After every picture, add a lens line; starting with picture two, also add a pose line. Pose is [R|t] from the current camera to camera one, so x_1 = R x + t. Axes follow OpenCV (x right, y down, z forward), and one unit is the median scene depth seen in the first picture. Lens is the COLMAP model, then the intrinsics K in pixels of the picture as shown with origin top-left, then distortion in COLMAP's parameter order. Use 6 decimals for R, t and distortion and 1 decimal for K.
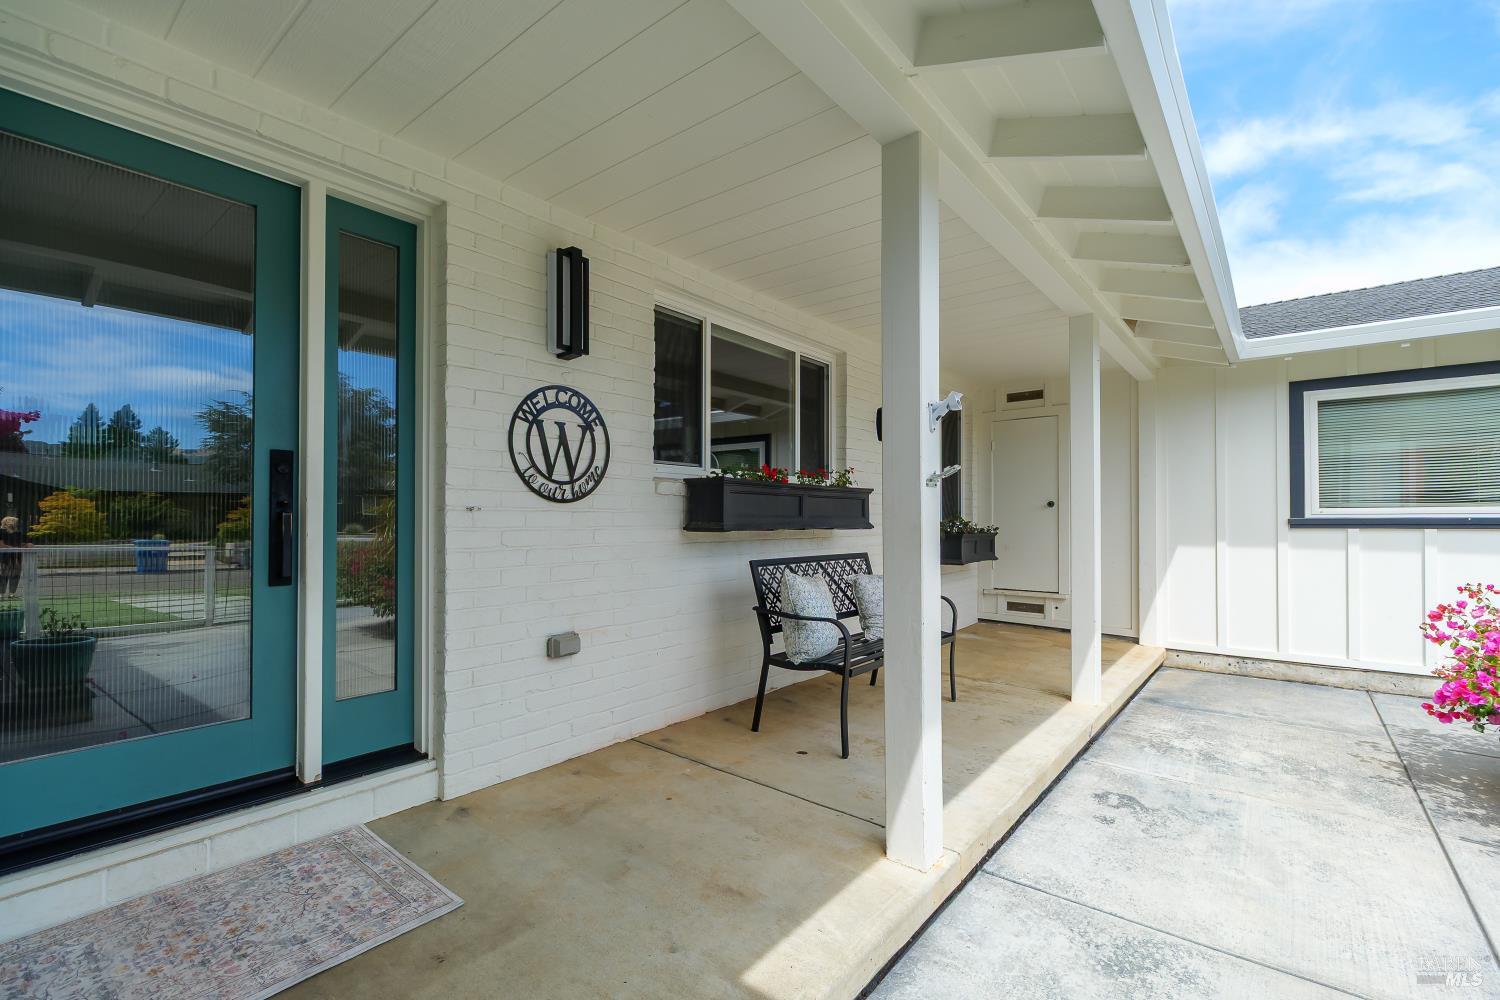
lens RADIAL K [[666.1, 0, 750.0], [0, 666.1, 500.0], [0, 0, 1]] dist [0.000321, -0.000068]
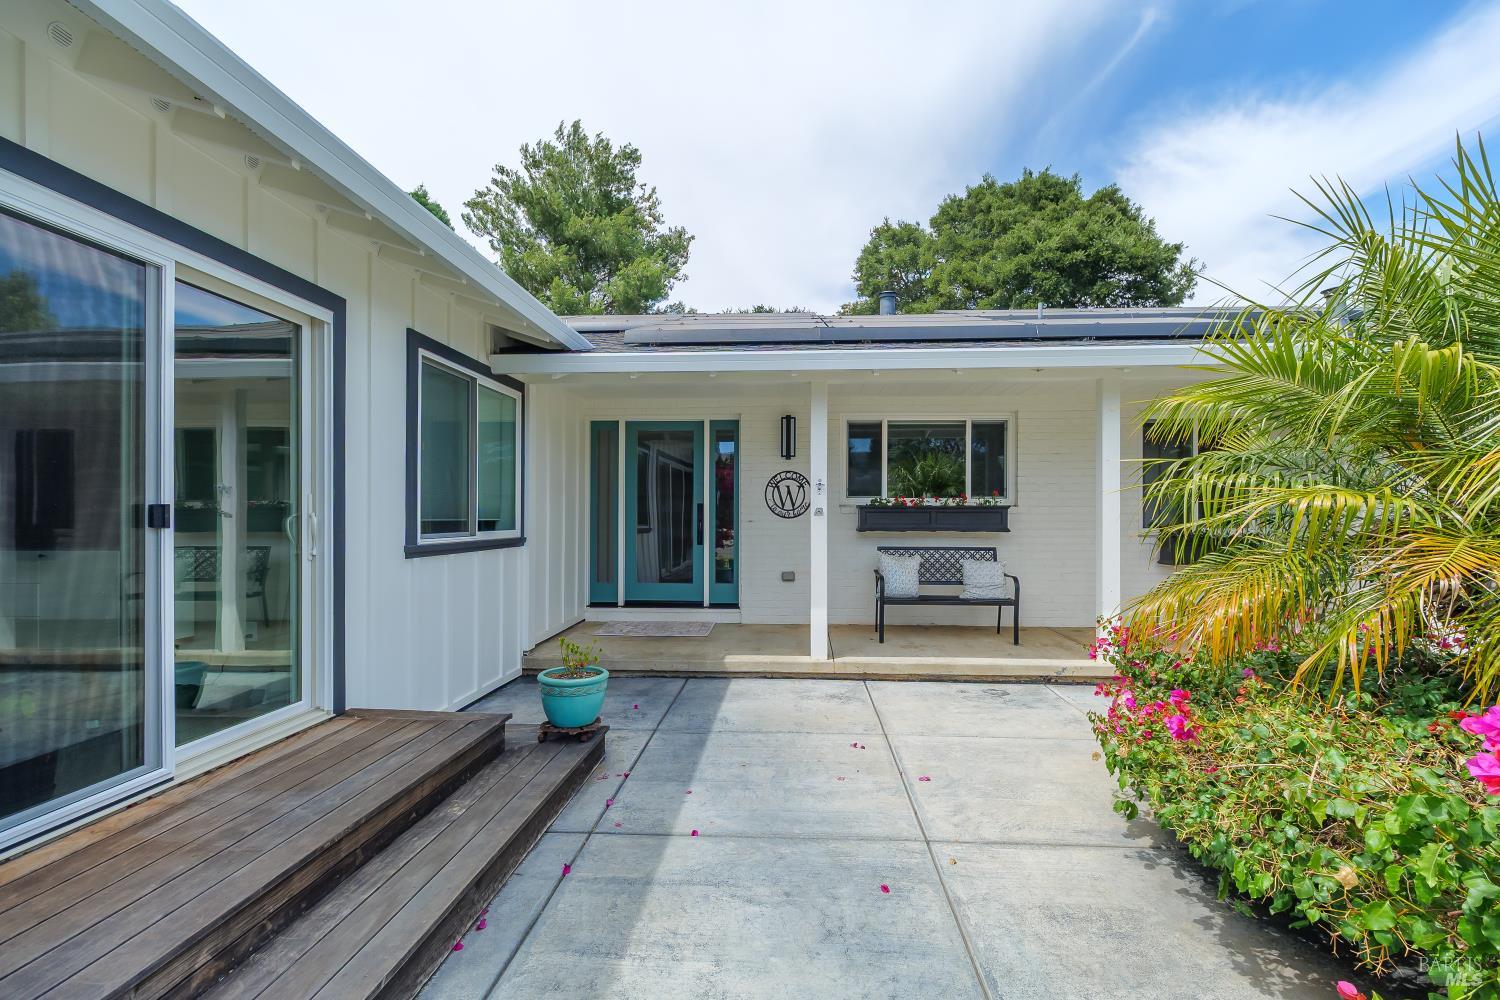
lens RADIAL K [[666.1, 0, 750.0], [0, 666.1, 500.0], [0, 0, 1]] dist [0.000321, -0.000068]
pose [[0.574939, -0.015507, -0.818049, 1.623043], [0.023016, 0.999731, -0.002774, -0.059785], [0.817873, -0.017233, 0.575141, -0.514588]]
